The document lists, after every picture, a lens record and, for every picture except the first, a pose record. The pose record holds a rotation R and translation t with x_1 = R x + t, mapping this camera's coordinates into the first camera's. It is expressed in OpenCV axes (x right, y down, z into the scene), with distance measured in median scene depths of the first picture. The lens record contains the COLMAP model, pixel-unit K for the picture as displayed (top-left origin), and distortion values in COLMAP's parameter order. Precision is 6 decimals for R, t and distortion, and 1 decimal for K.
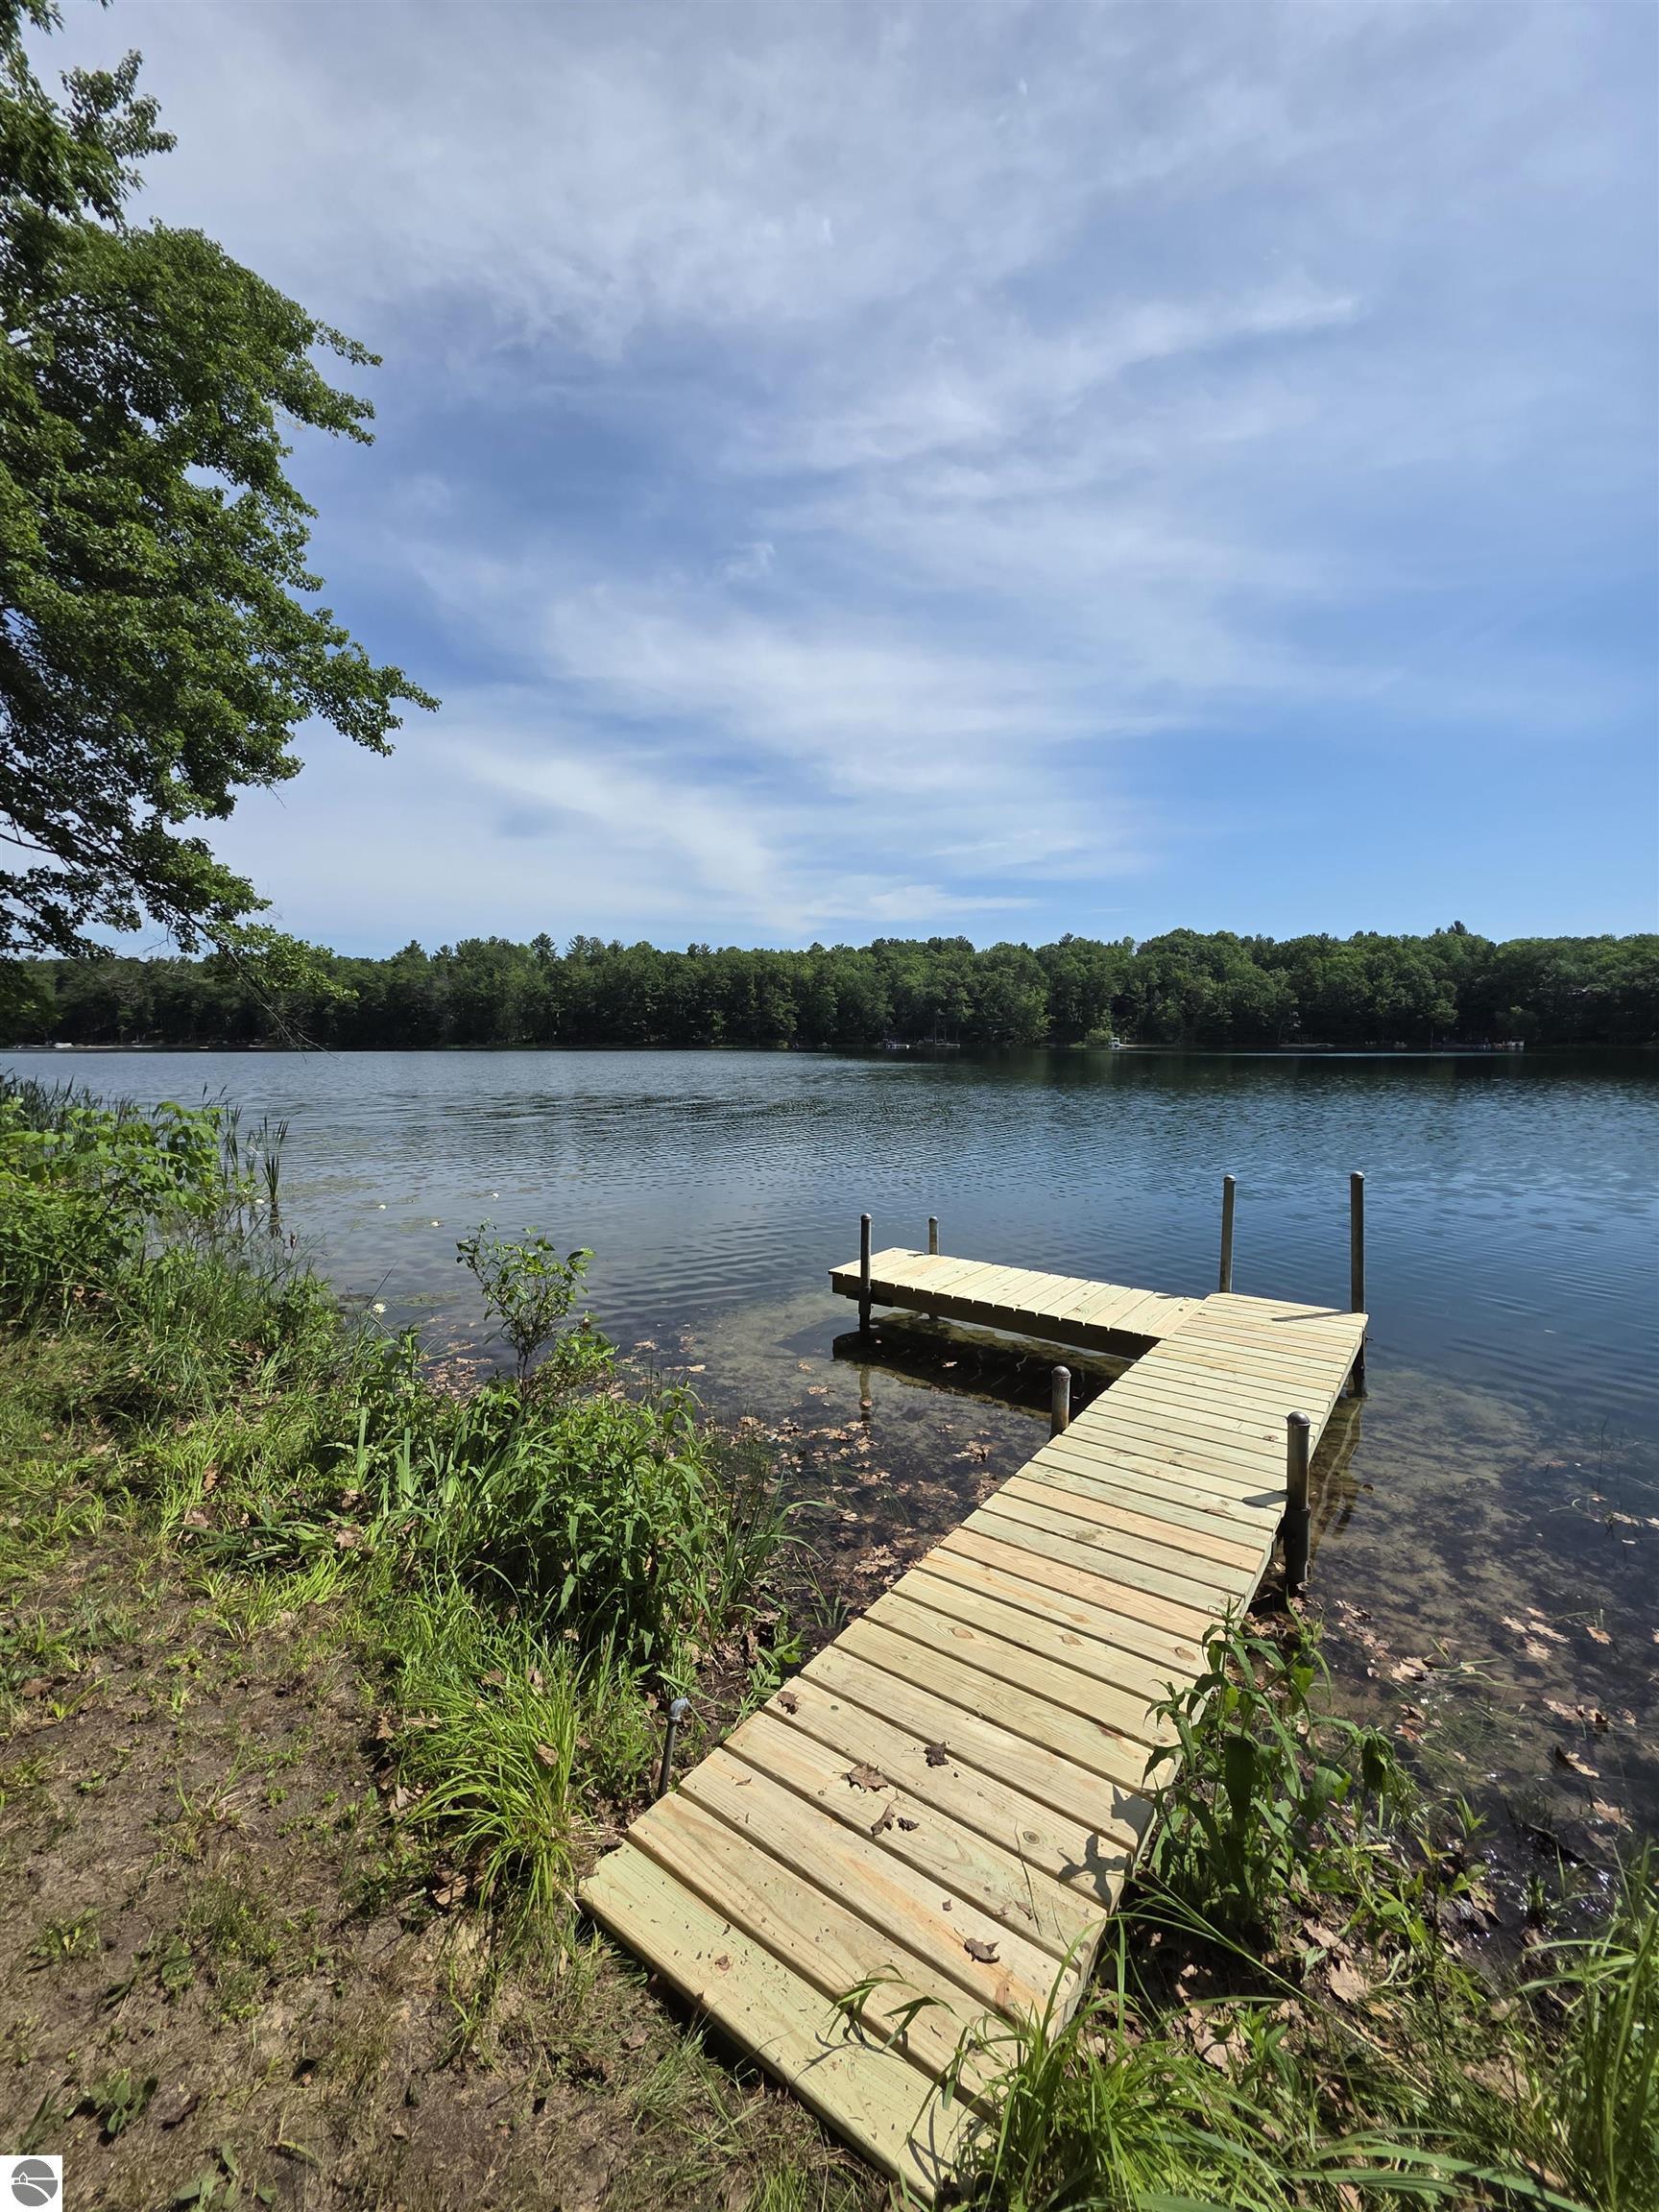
lens RADIAL K [[882.3, 0, 835.7], [0, 882.3, 1114.5], [0, 0, 1]] dist [-0.005097, -0.000463]
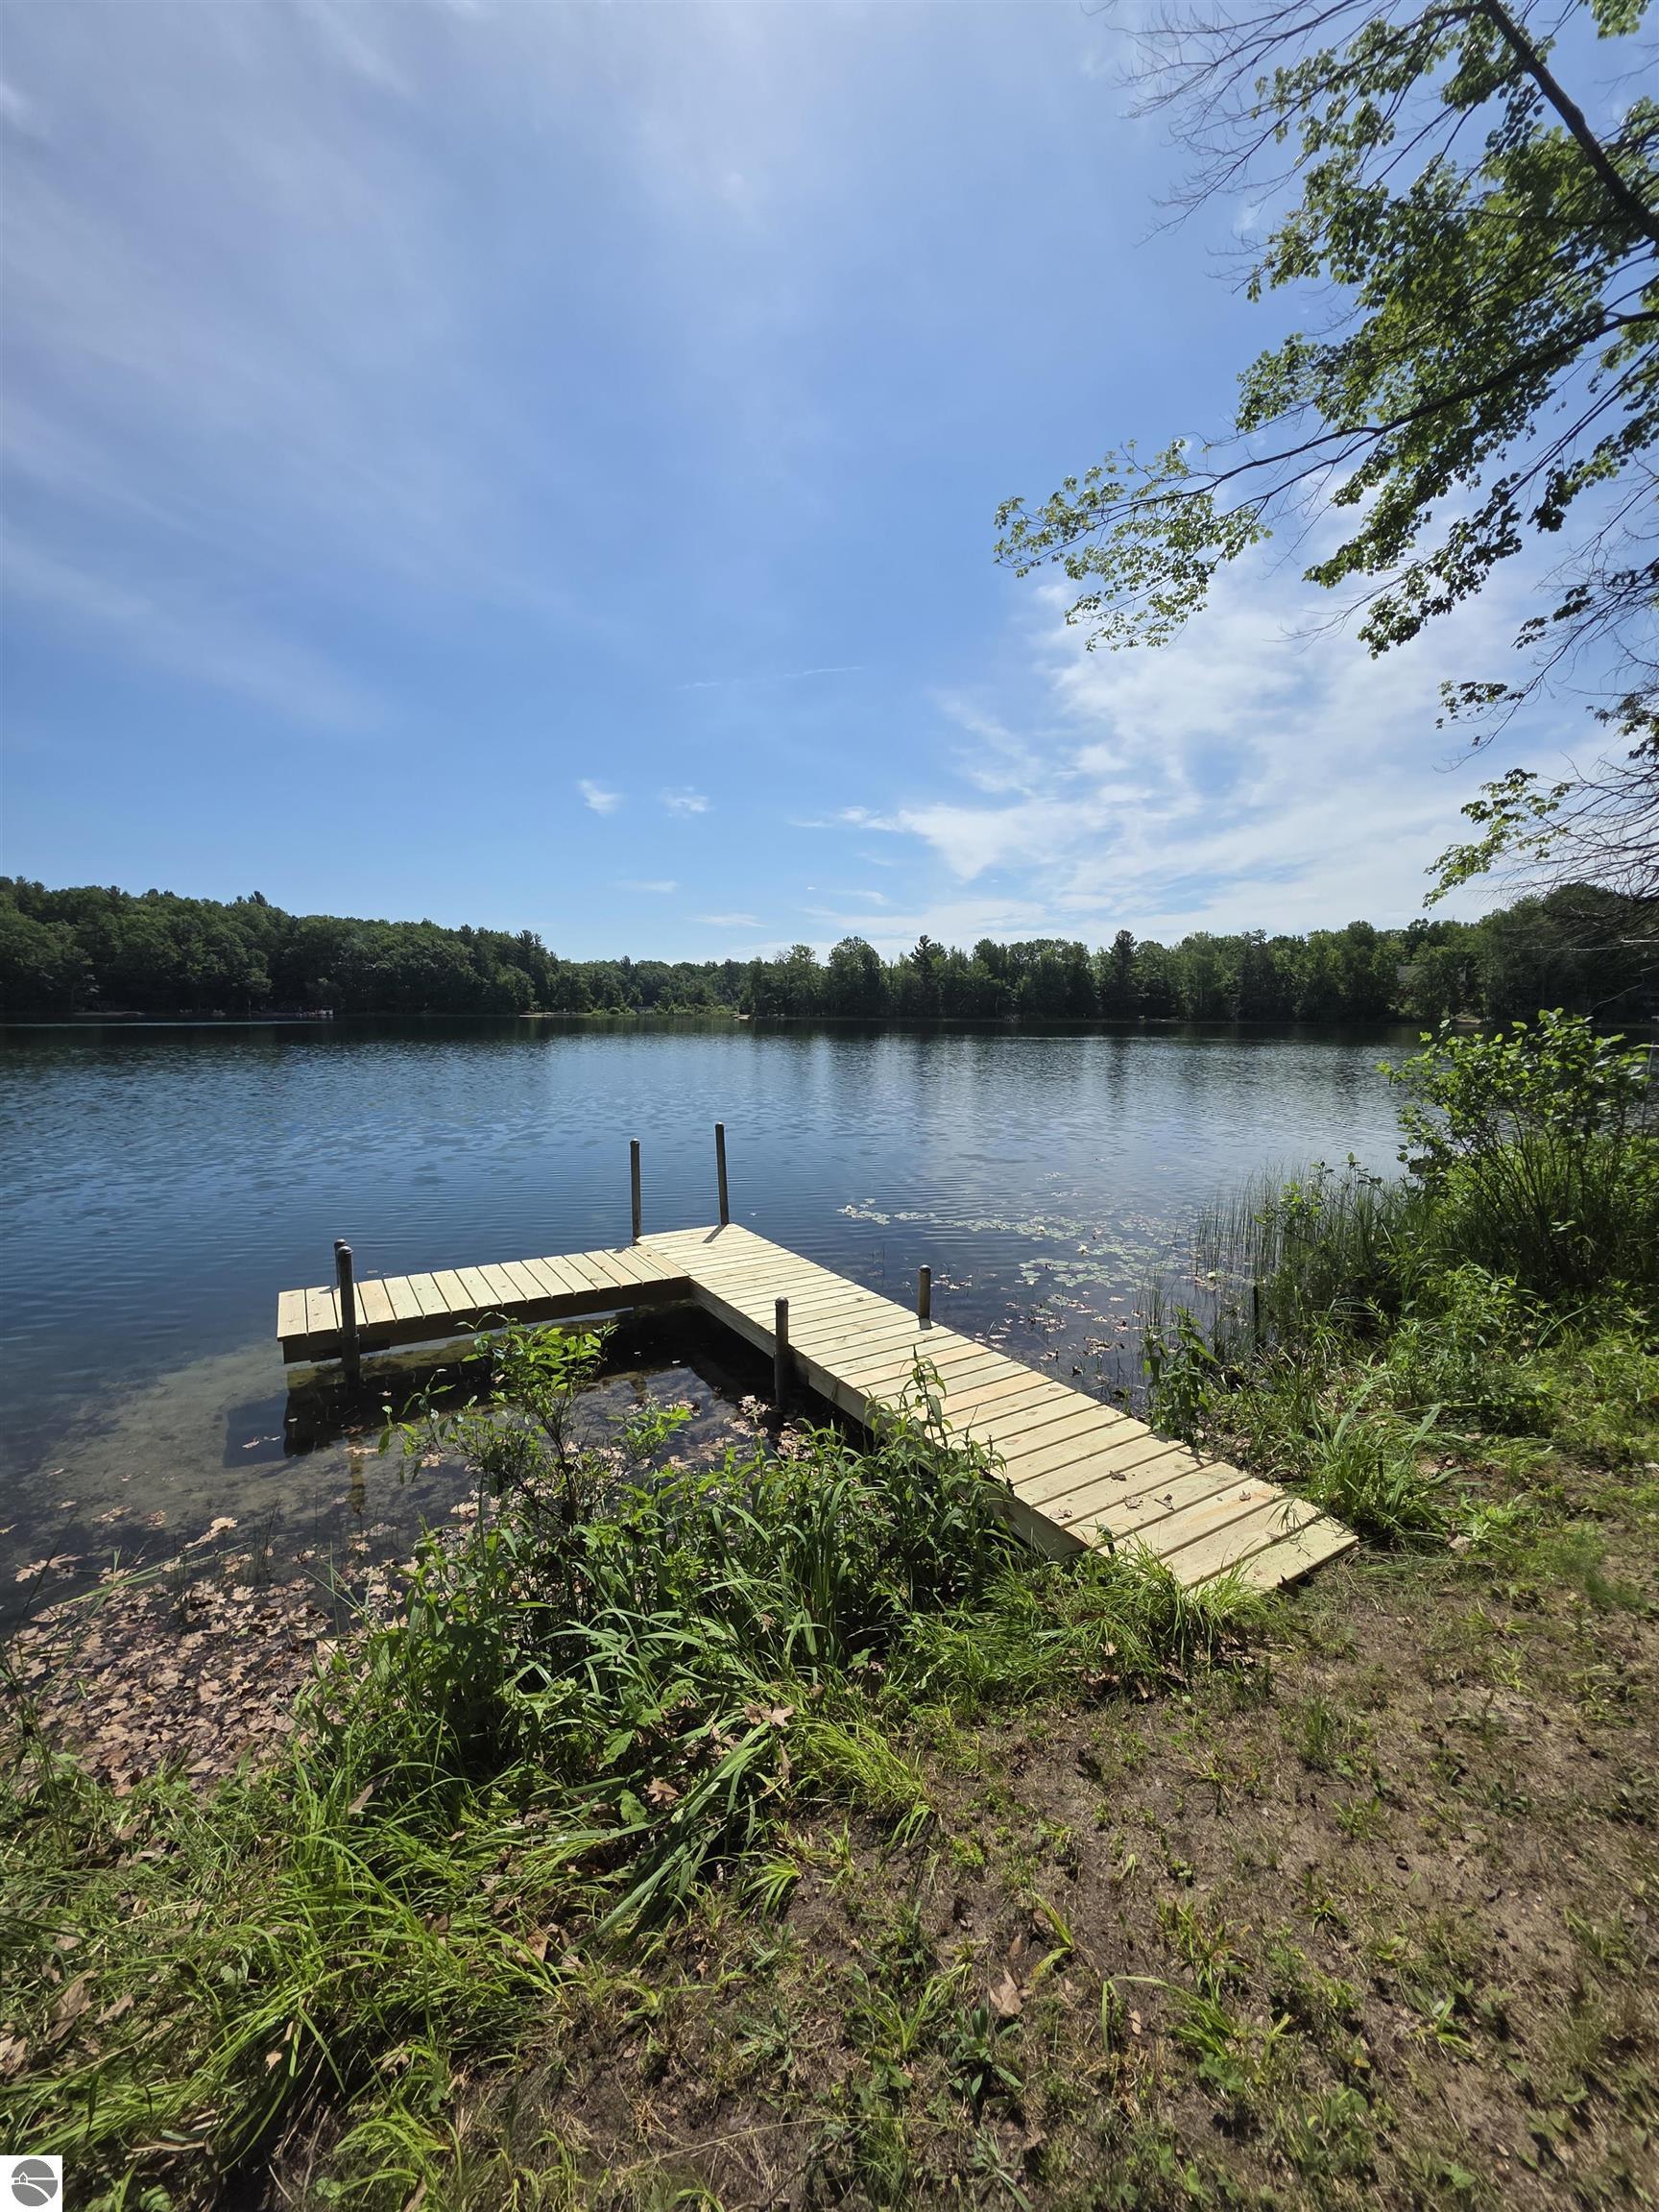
lens RADIAL K [[882.3, 0, 828.6], [0, 882.3, 1105.5], [0, 0, 1]] dist [-0.005097, -0.000463]
pose [[0.378905, -0.093349, 0.920715, -0.218214], [0.069142, 0.994974, 0.072424, -0.017649], [-0.922849, 0.036218, 0.383455, 0.117975]]
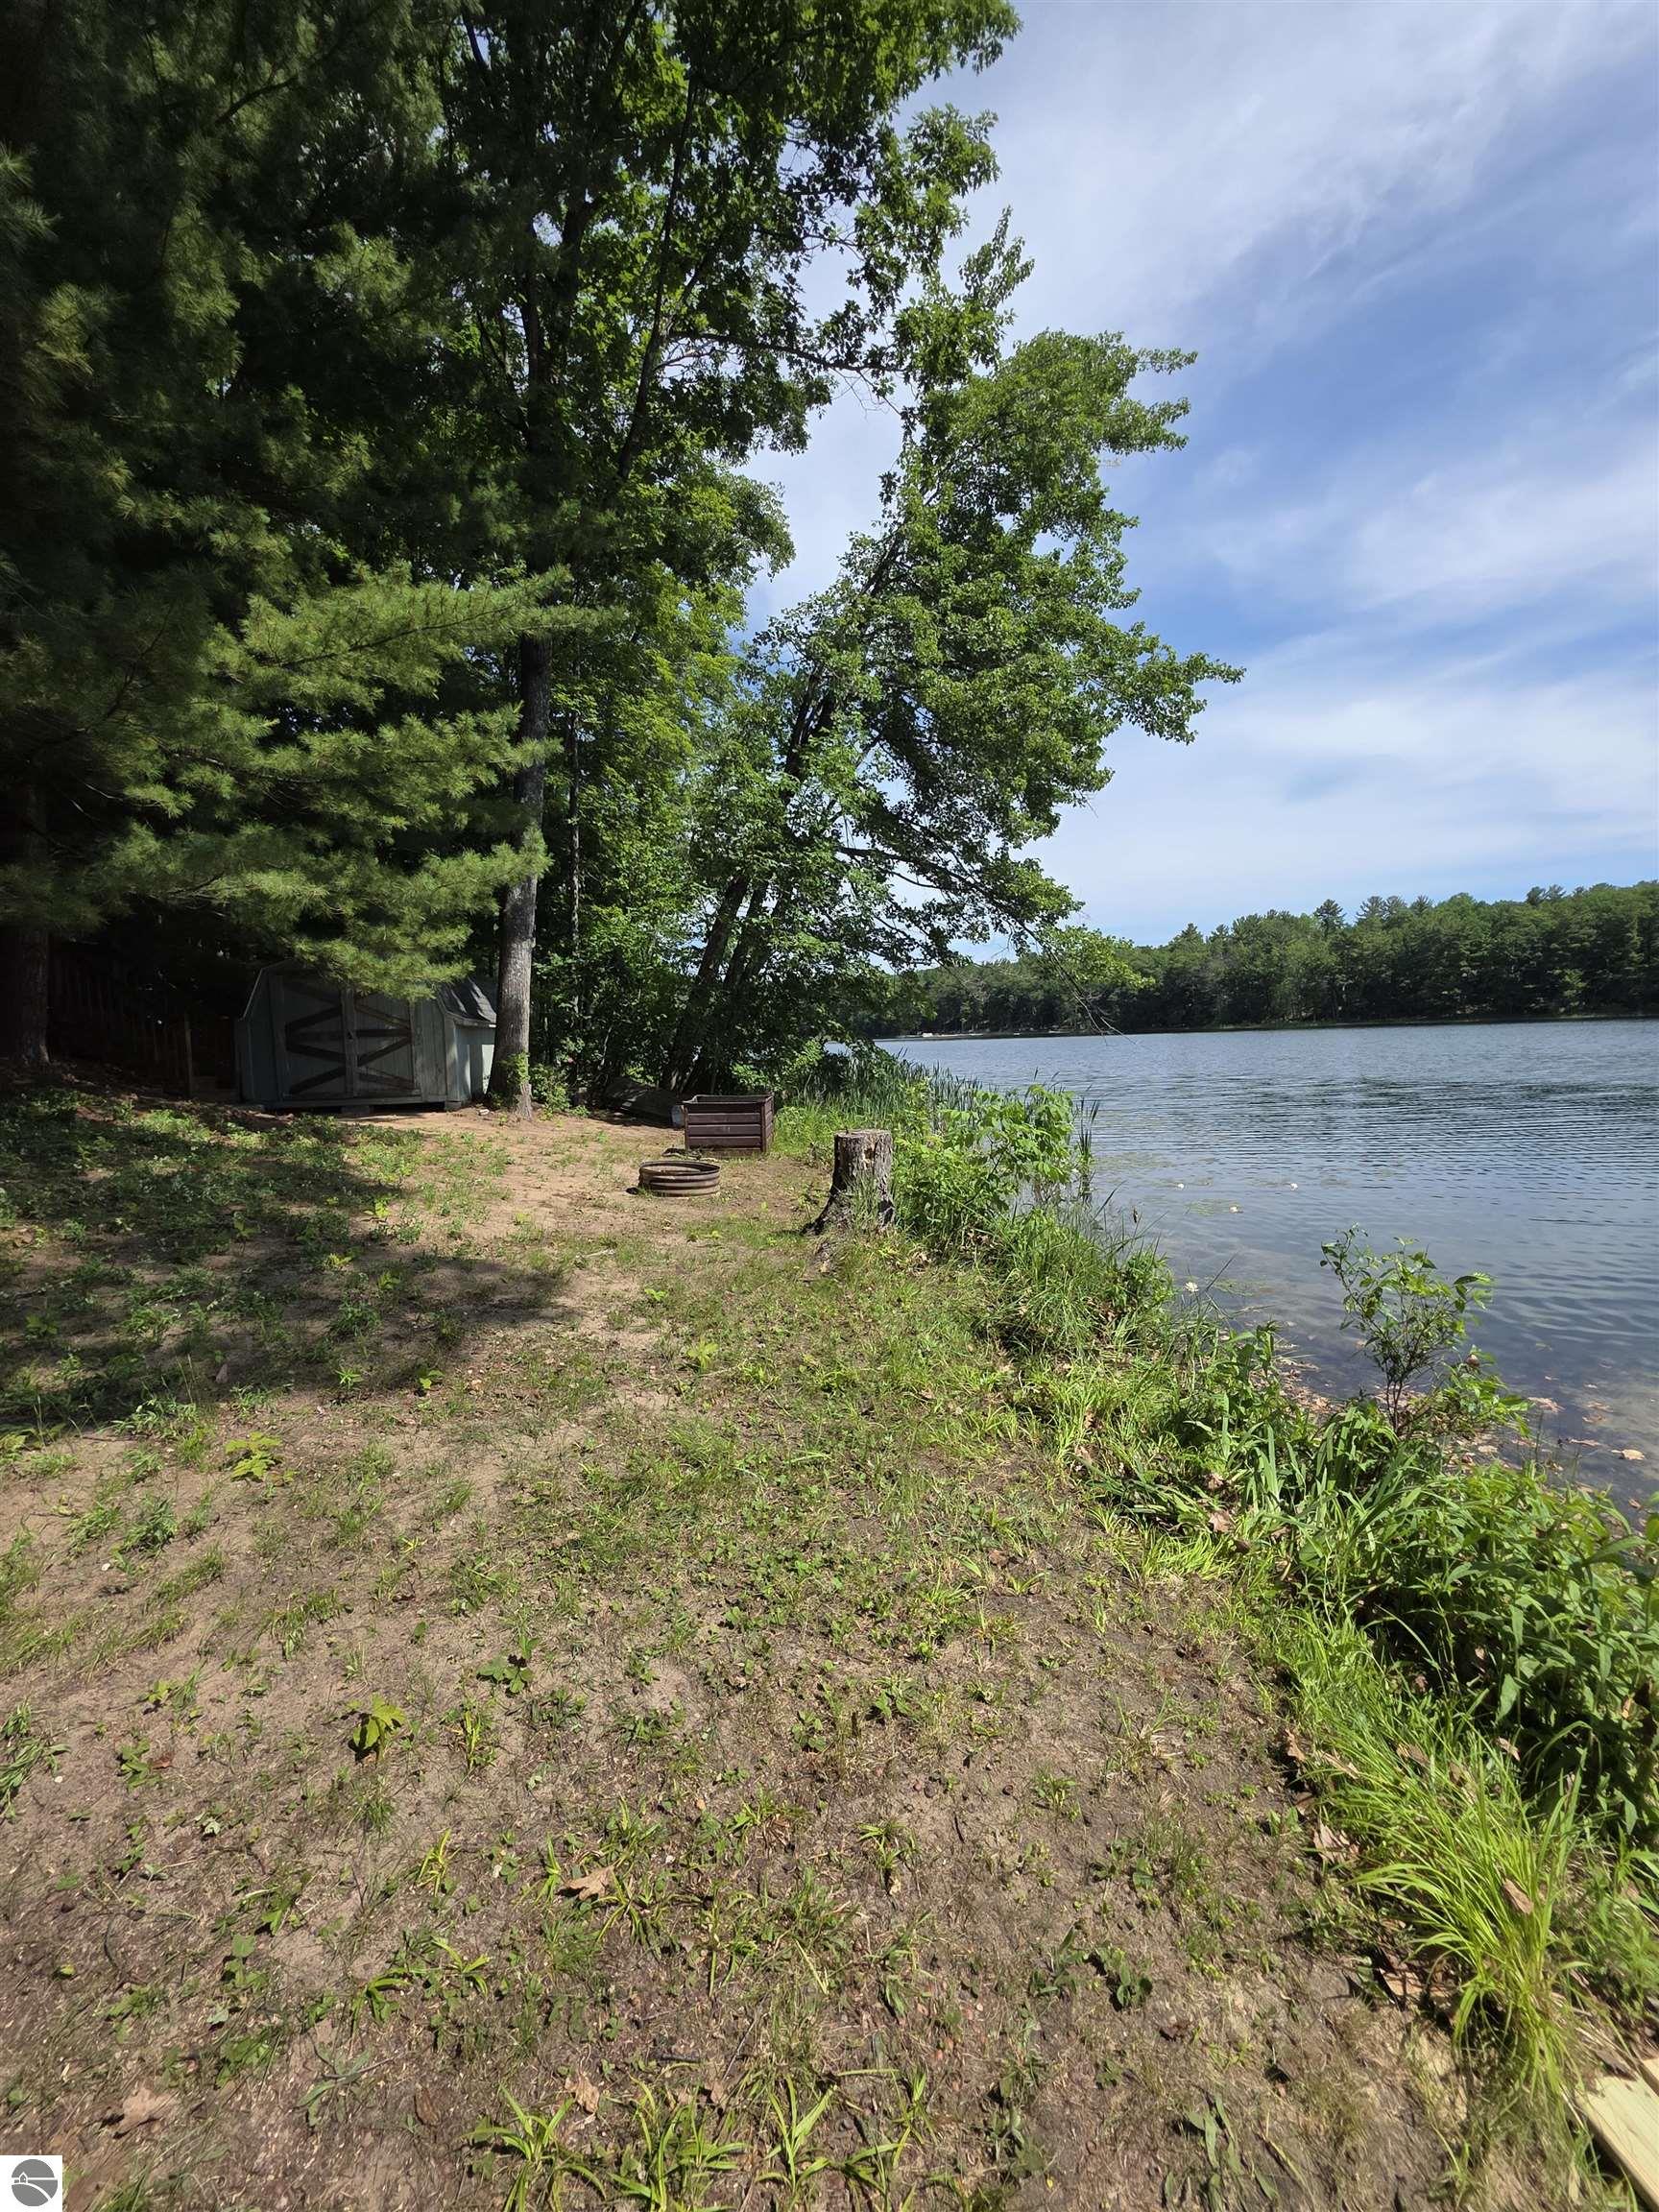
lens RADIAL K [[882.3, 0, 825.2], [0, 882.3, 1111.9], [0, 0, 1]] dist [-0.005097, -0.000463]
pose [[0.673113, 0.041773, -0.738359, -0.024402], [-0.027602, 0.999127, 0.031364, -0.002660], [0.739024, -0.000732, 0.673679, -0.005193]]
